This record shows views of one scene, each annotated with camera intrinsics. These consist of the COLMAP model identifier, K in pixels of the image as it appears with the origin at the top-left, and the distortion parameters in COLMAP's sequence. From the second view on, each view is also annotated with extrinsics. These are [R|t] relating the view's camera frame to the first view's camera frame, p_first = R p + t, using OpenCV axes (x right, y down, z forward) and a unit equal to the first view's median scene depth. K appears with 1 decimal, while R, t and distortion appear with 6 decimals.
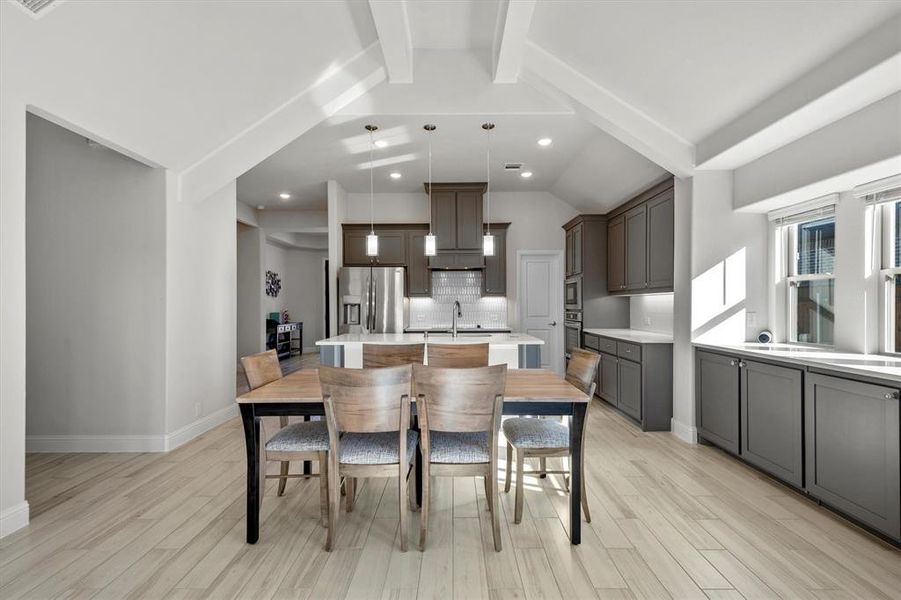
lens RADIAL K [[438.3, 0, 444.3], [0, 438.3, 301.0], [0, 0, 1]] dist [0.002478, -0.004251]
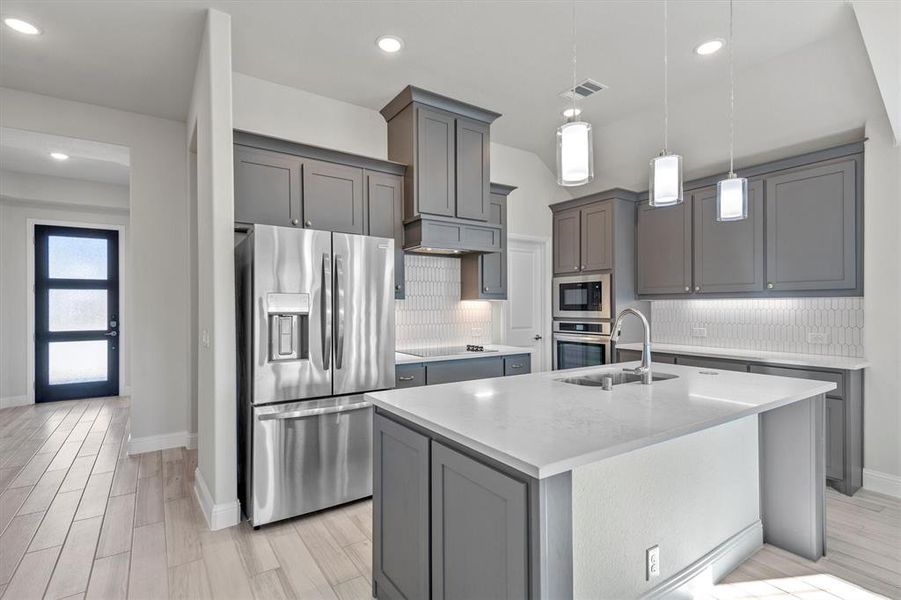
lens RADIAL K [[438.3, 0, 458.0], [0, 438.3, 304.8], [0, 0, 1]] dist [0.002478, -0.004251]
pose [[0.818587, 0.005630, 0.574355, -0.279467], [-0.005242, 0.999984, -0.002332, -0.000440], [-0.574359, -0.001102, 0.818603, 0.484067]]
